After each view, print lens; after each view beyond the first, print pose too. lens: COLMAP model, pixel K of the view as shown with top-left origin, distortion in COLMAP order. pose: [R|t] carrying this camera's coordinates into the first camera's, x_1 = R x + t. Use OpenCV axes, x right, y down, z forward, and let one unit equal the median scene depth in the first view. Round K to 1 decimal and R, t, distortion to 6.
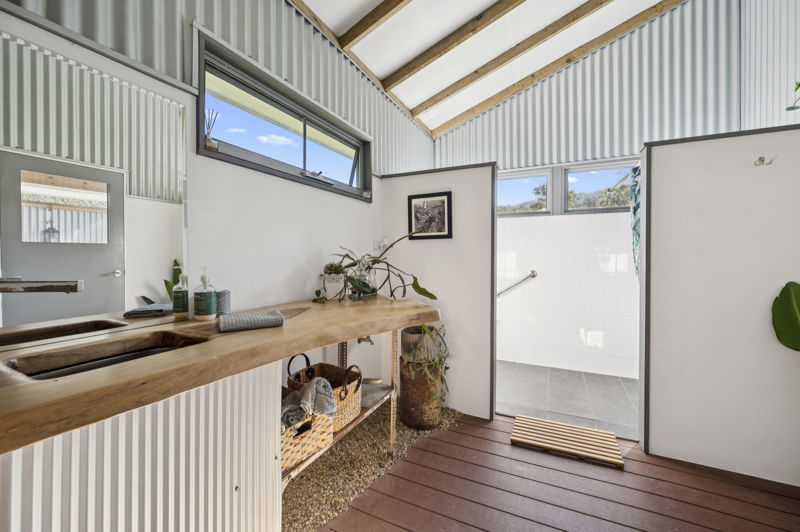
lens RADIAL K [[318.7, 0, 382.3], [0, 318.7, 256.5], [0, 0, 1]] dist [0.001083, -0.001326]
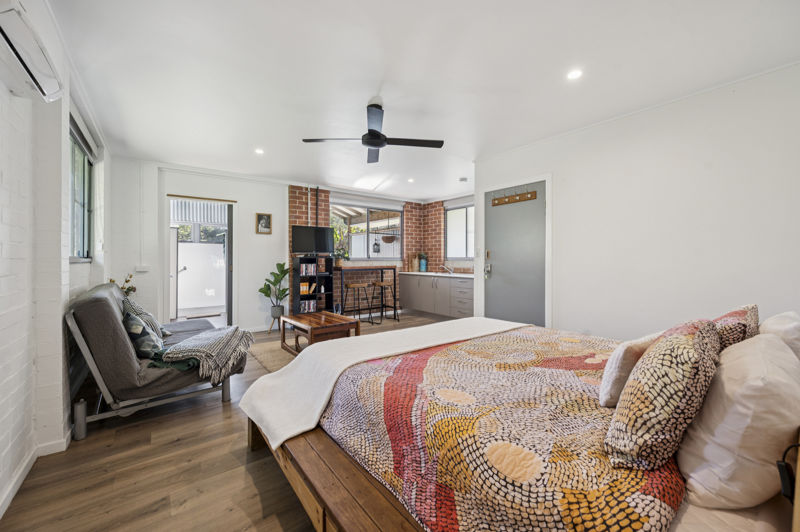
lens RADIAL K [[318.7, 0, 401.4], [0, 318.7, 257.6], [0, 0, 1]] dist [0.001083, -0.001326]
pose [[0.413212, 0.007551, 0.910603, -1.703161], [0.002697, 0.999951, -0.009516, 0.010719], [-0.910631, 0.006388, 0.413172, -2.383713]]
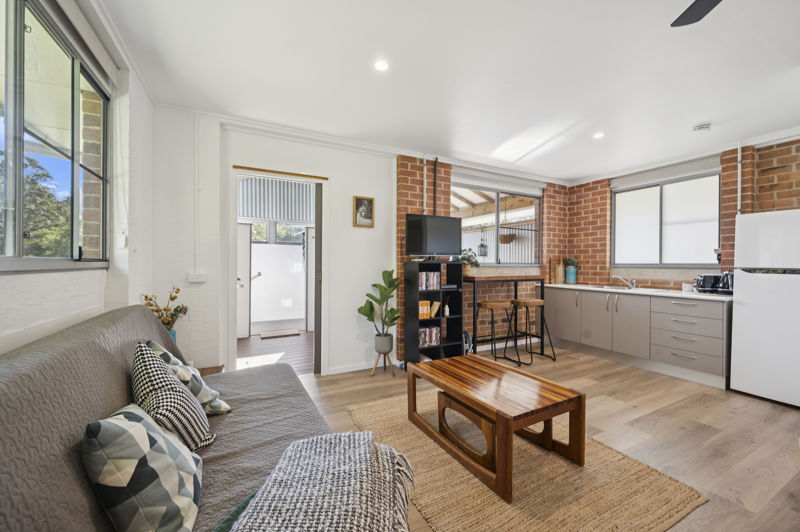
lens RADIAL K [[318.7, 0, 405.6], [0, 318.7, 264.6], [0, 0, 1]] dist [0.001083, -0.001326]
pose [[0.562379, 0.005598, 0.826861, -1.094635], [-0.005190, 0.999981, -0.003241, 0.001212], [-0.826863, -0.002469, 0.562397, -1.421066]]
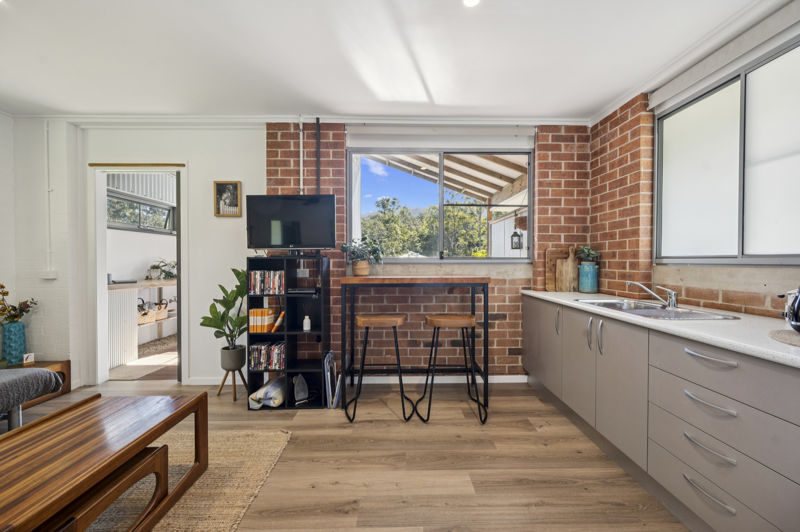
lens RADIAL K [[318.7, 0, 397.9], [0, 318.7, 264.2], [0, 0, 1]] dist [0.001083, -0.001326]
pose [[0.874956, -0.002119, 0.484198, 0.280063], [-0.000975, 0.999981, 0.006138, 0.000699], [-0.484201, -0.005843, 0.874937, -1.955832]]
